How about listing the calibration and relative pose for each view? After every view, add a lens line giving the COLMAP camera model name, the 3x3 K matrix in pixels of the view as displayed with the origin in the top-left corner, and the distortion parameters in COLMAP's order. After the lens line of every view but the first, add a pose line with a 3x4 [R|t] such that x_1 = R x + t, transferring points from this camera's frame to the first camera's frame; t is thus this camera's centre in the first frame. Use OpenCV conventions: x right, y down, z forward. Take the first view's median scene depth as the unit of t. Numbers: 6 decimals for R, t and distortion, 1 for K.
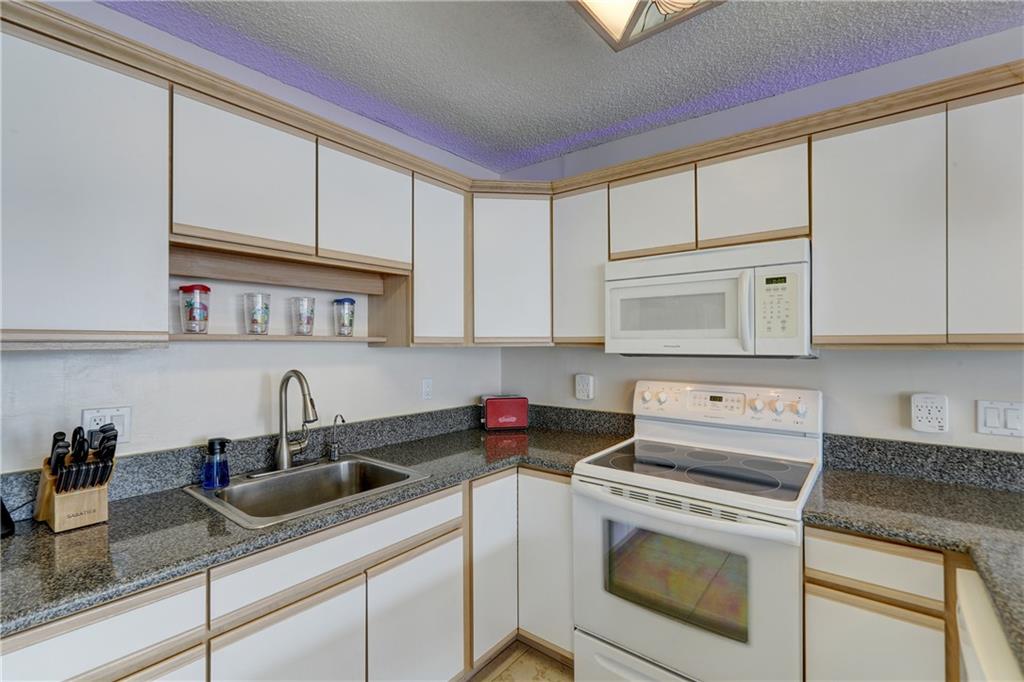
lens RADIAL K [[460.6, 0, 512.2], [0, 460.6, 341.7], [0, 0, 1]] dist [-0.005391, 0.004108]
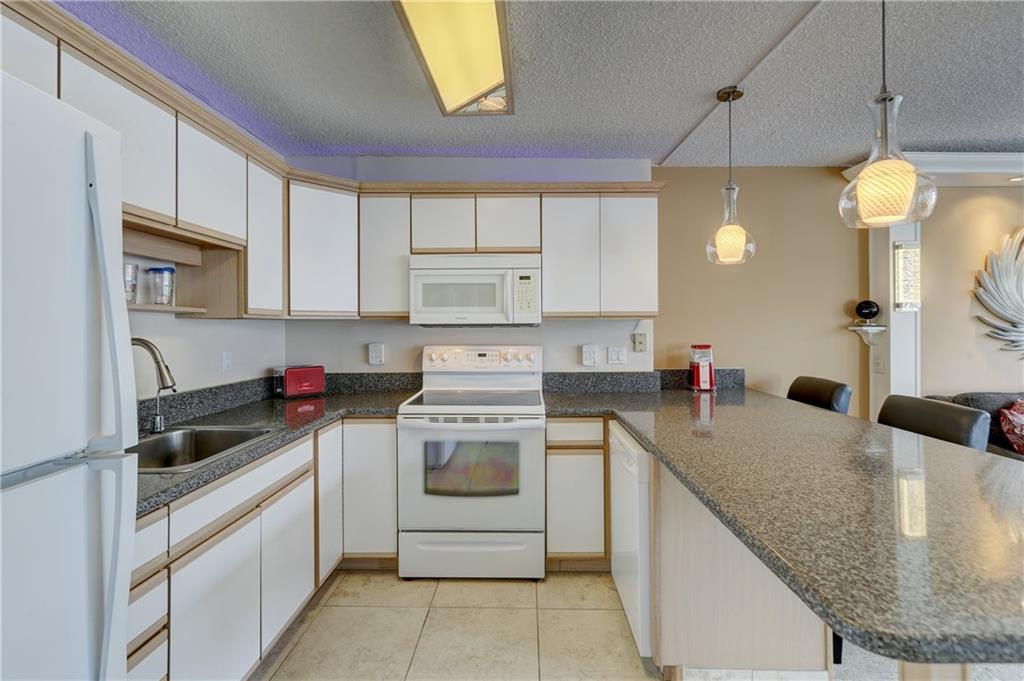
lens RADIAL K [[460.6, 0, 524.9], [0, 460.6, 323.8], [0, 0, 1]] dist [-0.005391, 0.004108]
pose [[0.787411, 0.000532, 0.616428, -0.382043], [0.000550, 0.999999, -0.001565, 0.029029], [-0.616428, 0.001571, 0.787410, -0.255451]]
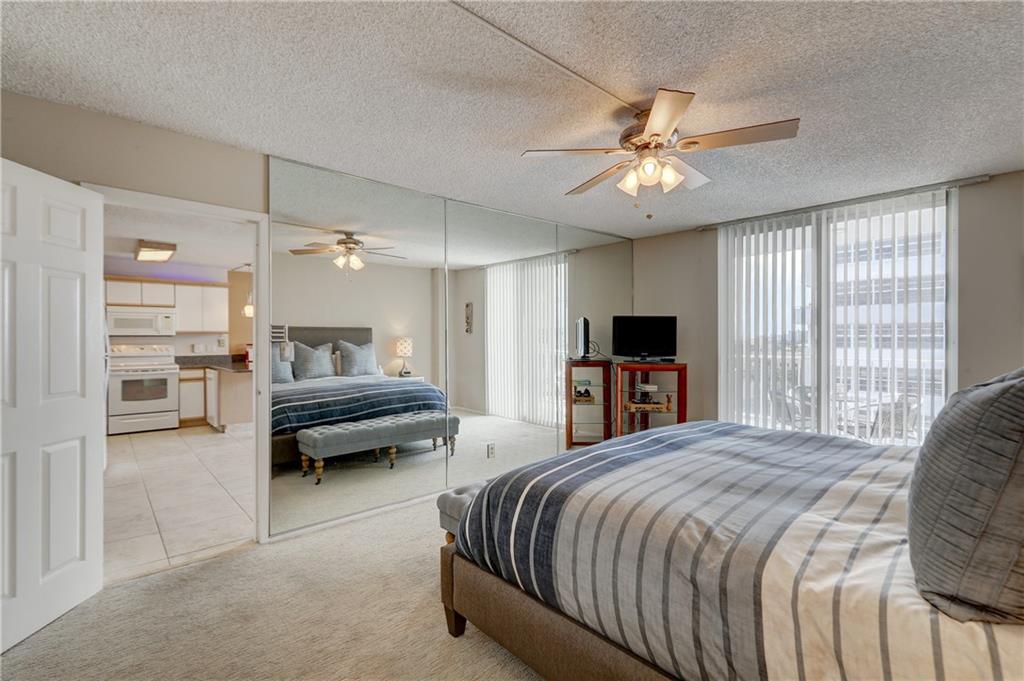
lens RADIAL K [[460.6, 0, 514.1], [0, 460.6, 340.0], [0, 0, 1]] dist [-0.005391, 0.004108]
pose [[0.162070, -0.006068, 0.986761, -2.641067], [0.000398, 0.999981, 0.006084, 0.042660], [-0.986779, -0.000594, 0.162069, -2.420880]]
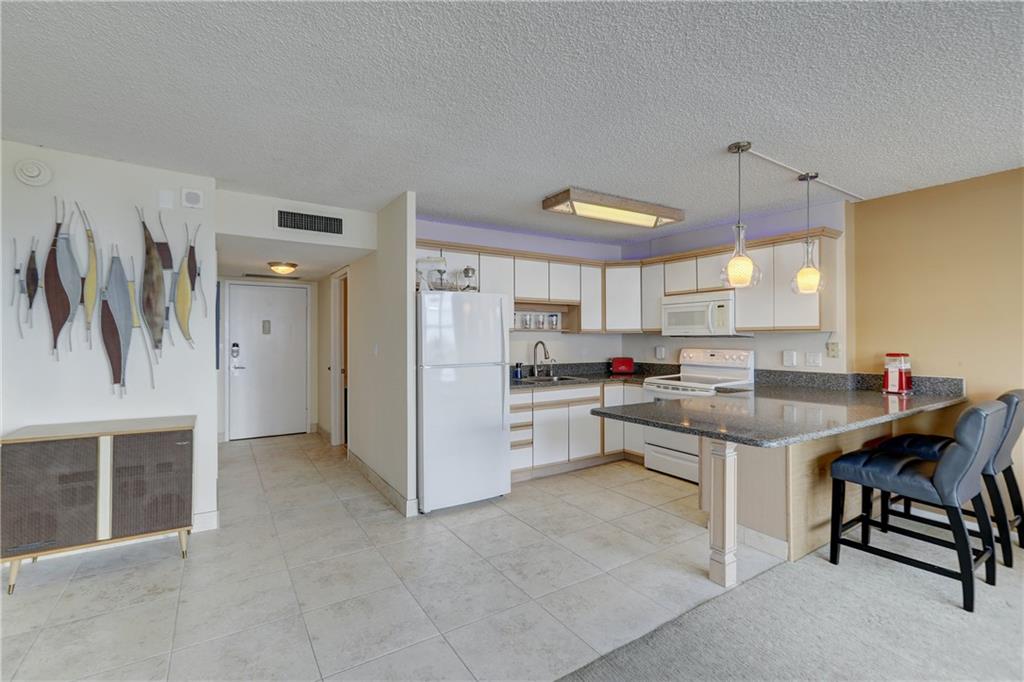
lens RADIAL K [[460.6, 0, 521.5], [0, 460.6, 339.1], [0, 0, 1]] dist [-0.005391, 0.004108]
pose [[0.956641, -0.000987, -0.291269, 0.219840], [0.002979, 0.999975, 0.006396, 0.027350], [0.291255, -0.006987, 0.956620, -1.586075]]
